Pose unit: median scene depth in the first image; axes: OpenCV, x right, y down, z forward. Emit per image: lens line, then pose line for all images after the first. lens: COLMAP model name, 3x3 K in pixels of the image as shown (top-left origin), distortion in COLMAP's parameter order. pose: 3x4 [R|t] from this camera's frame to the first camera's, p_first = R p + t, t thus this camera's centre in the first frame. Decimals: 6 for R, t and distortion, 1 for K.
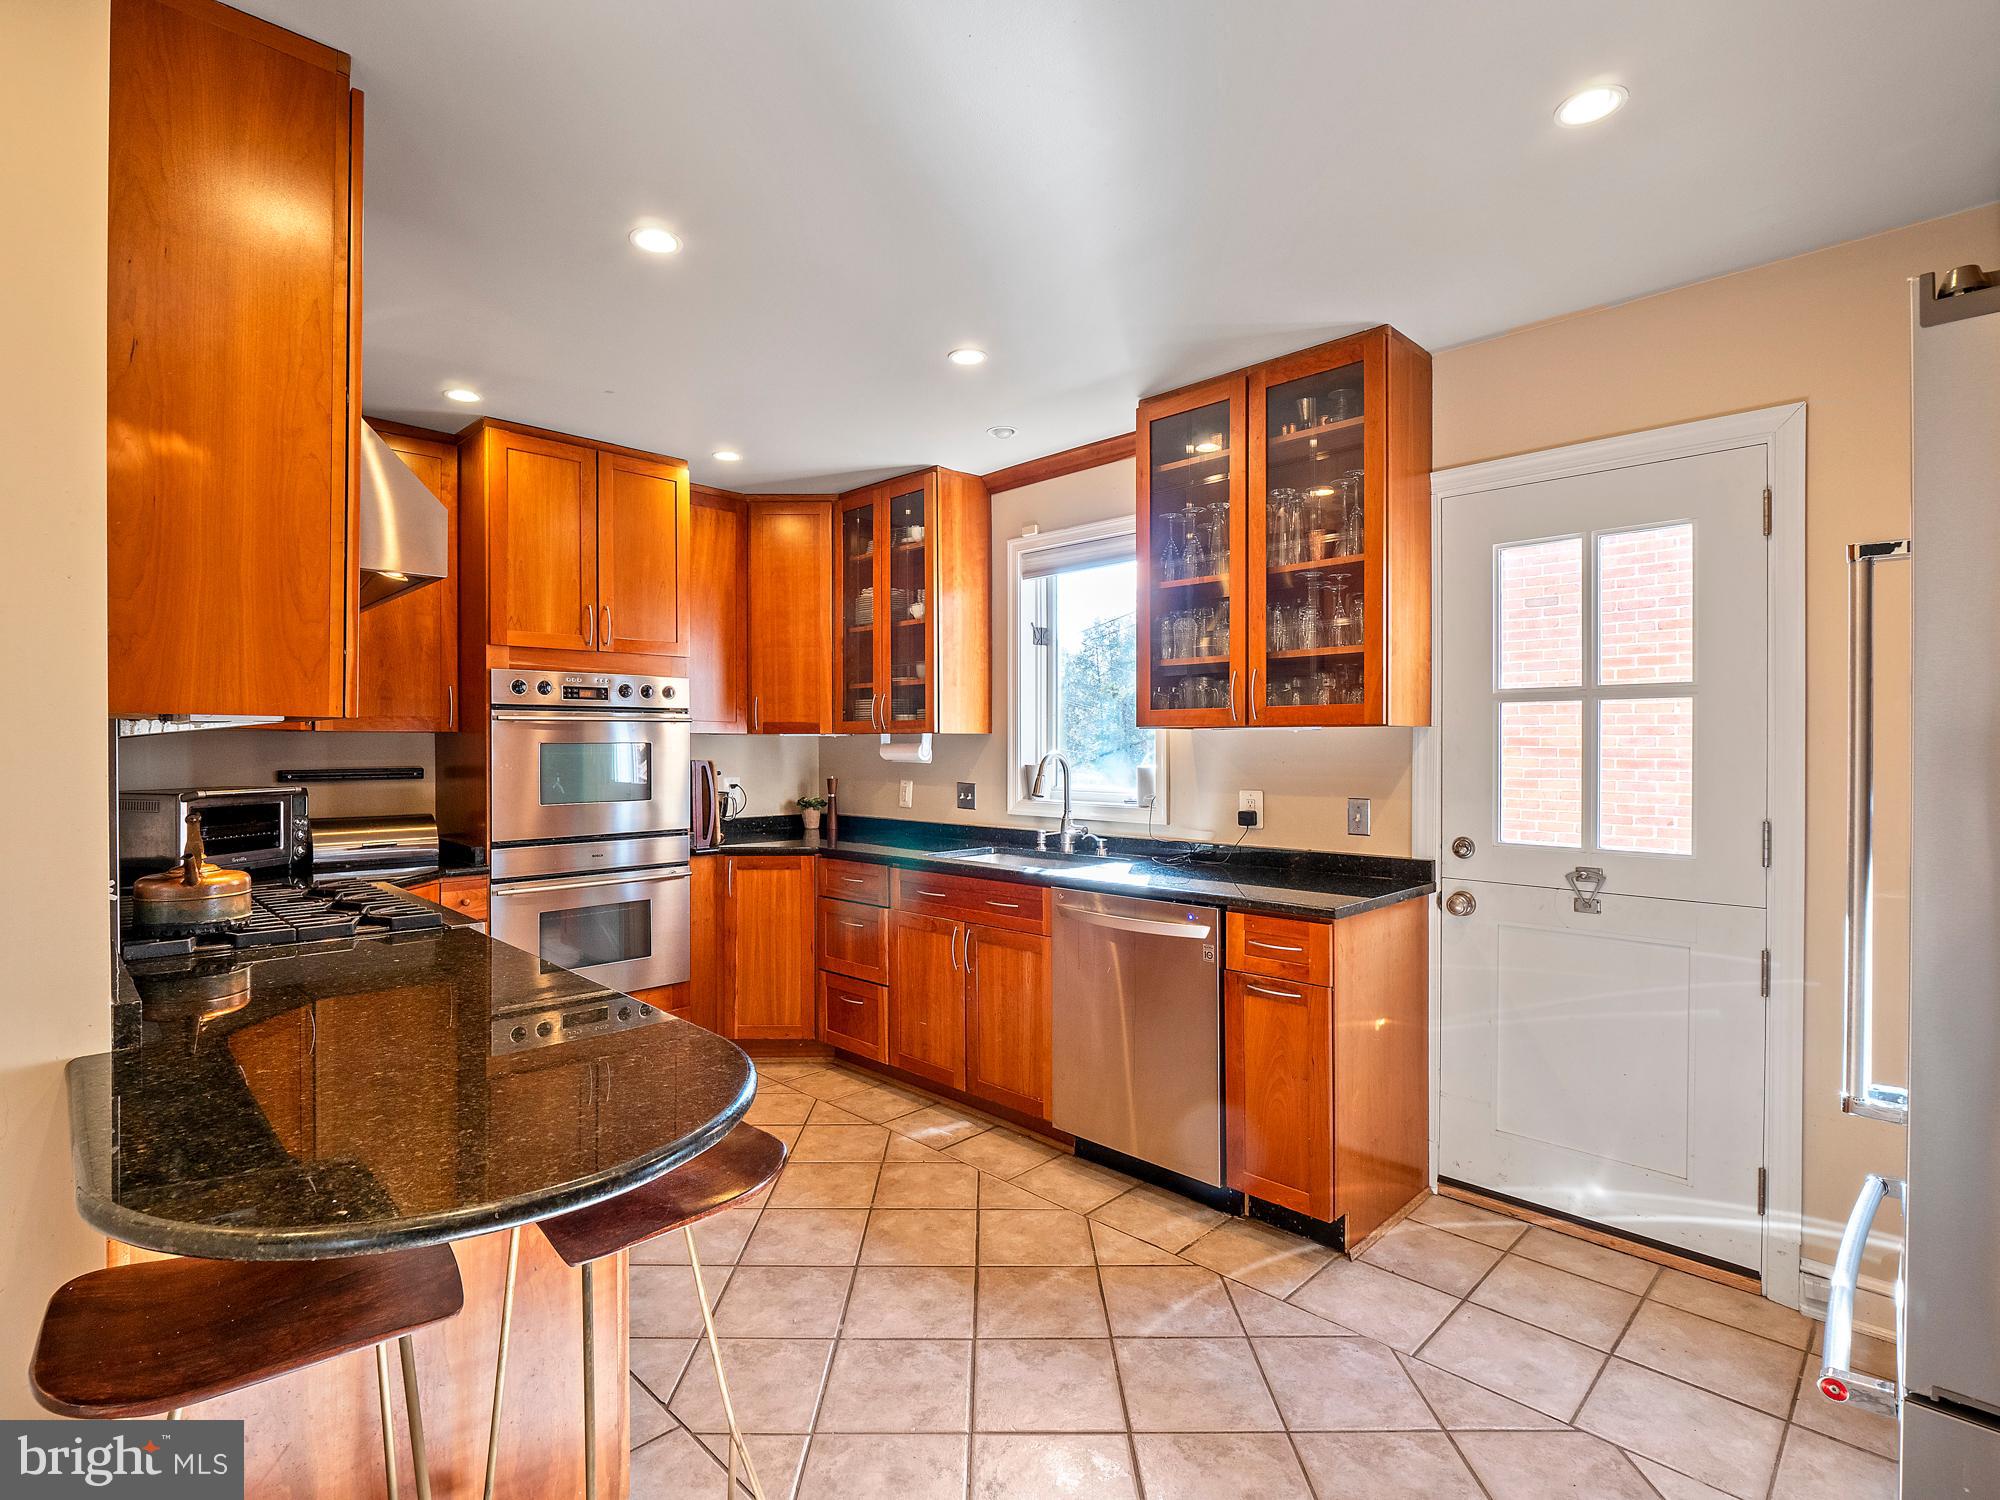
lens RADIAL K [[980.3, 0, 1000.0], [0, 980.3, 750.0], [0, 0, 1]] dist [-0.000463, -0.013520]
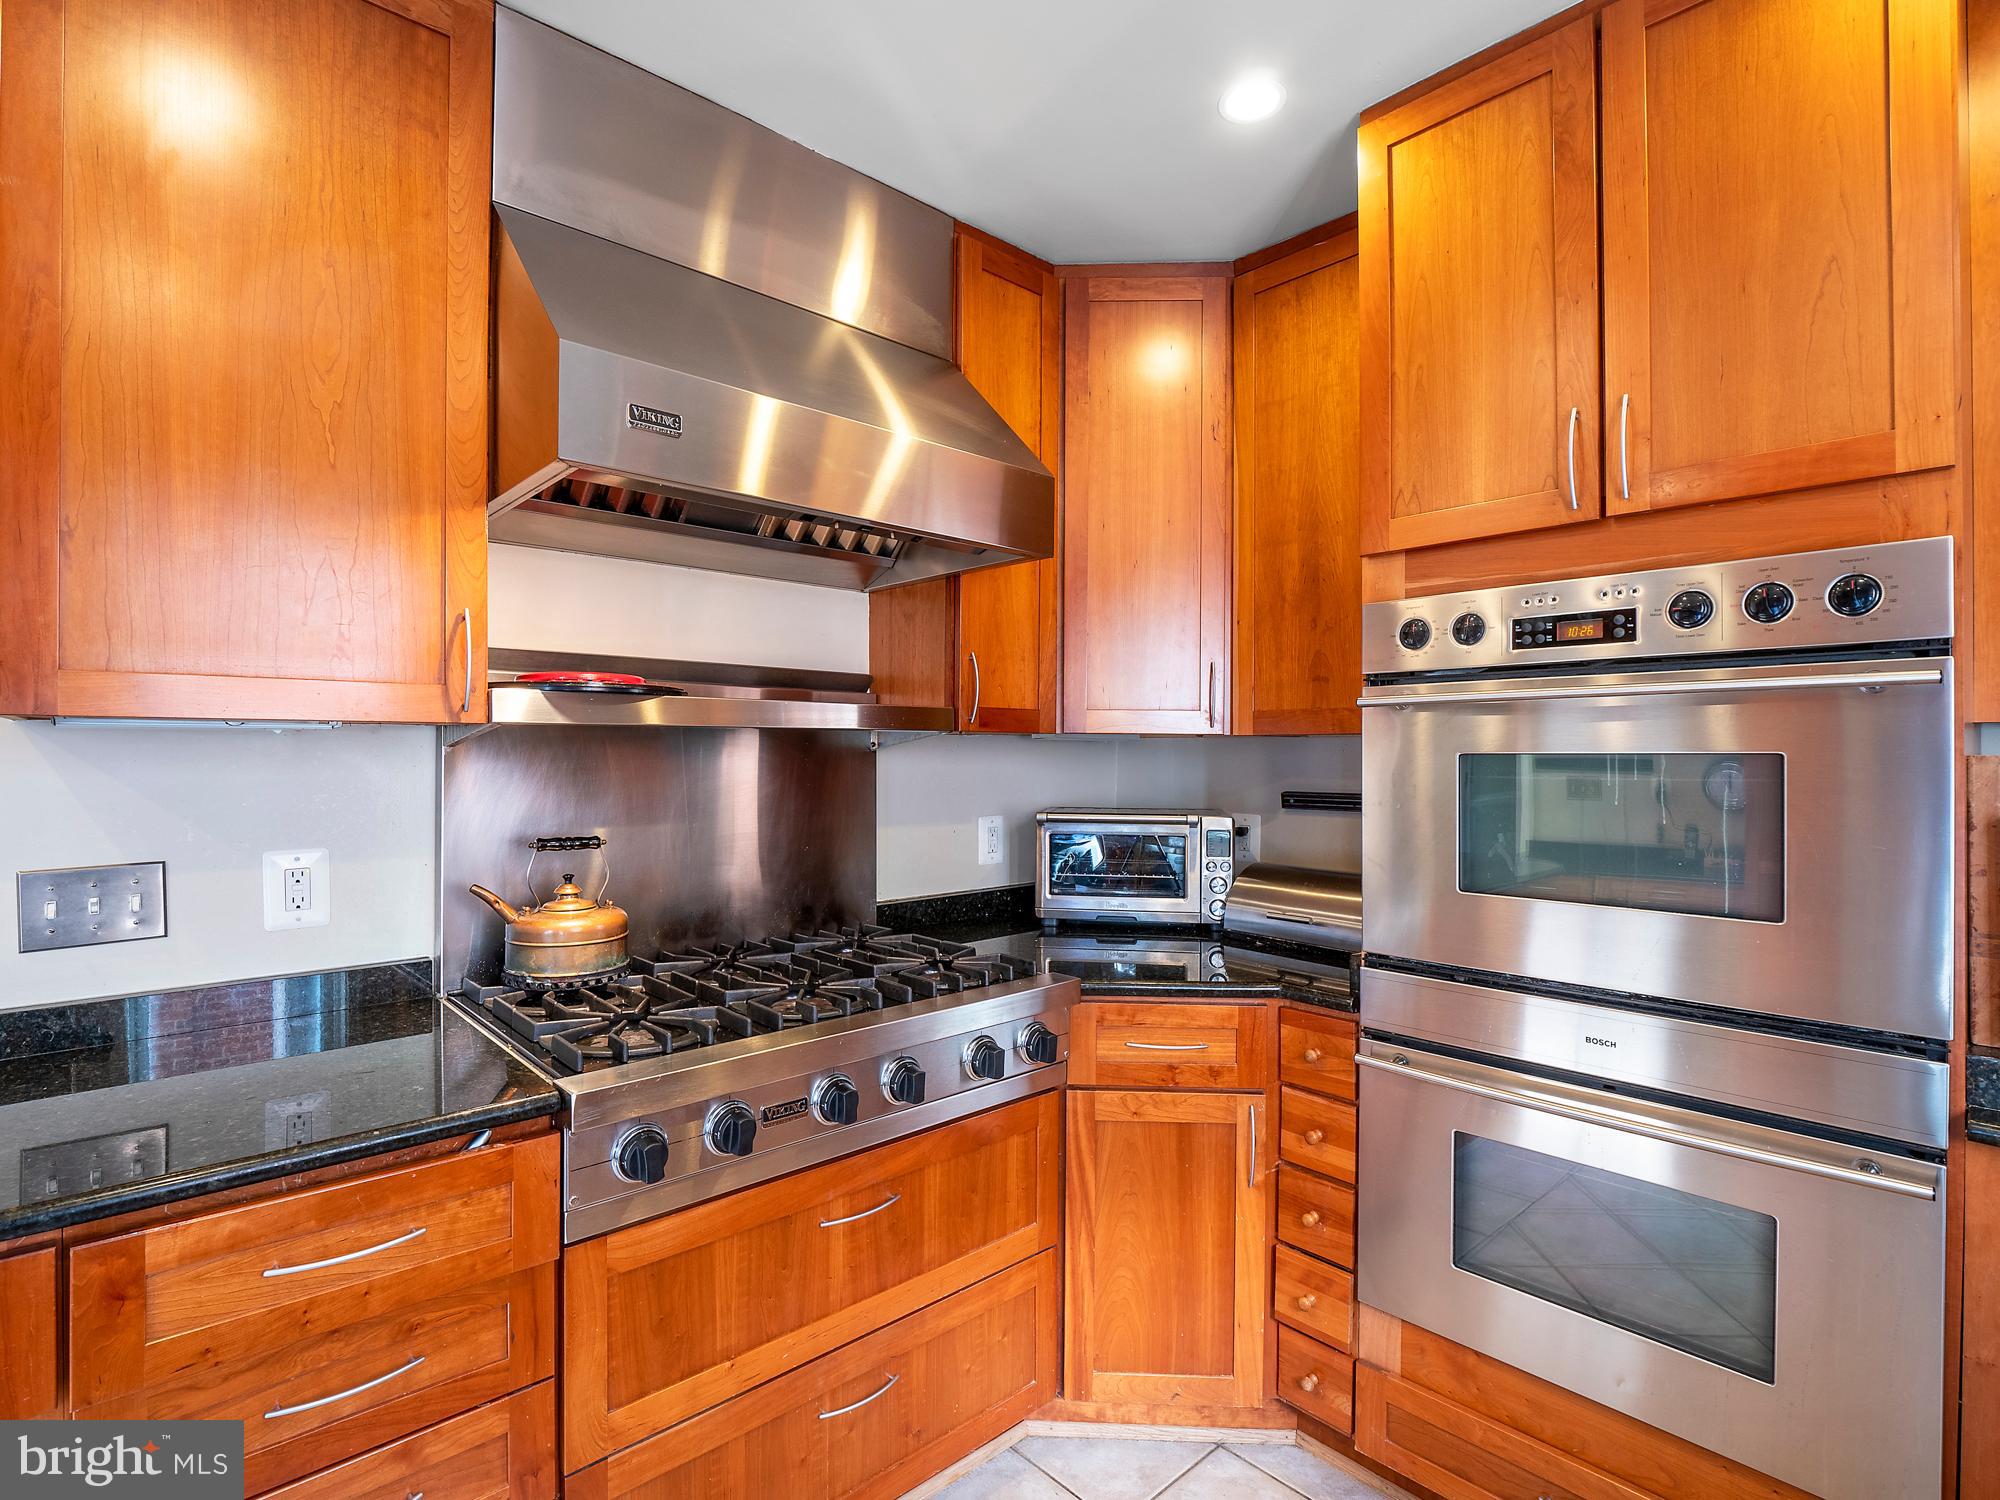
lens RADIAL K [[980.3, 0, 1000.0], [0, 980.3, 750.0], [0, 0, 1]] dist [-0.000463, -0.013520]
pose [[-0.049218, -0.000572, -0.998788, -0.011563], [-0.008912, 0.999960, -0.000134, -0.006842], [0.998748, 0.008895, -0.049221, 0.809302]]
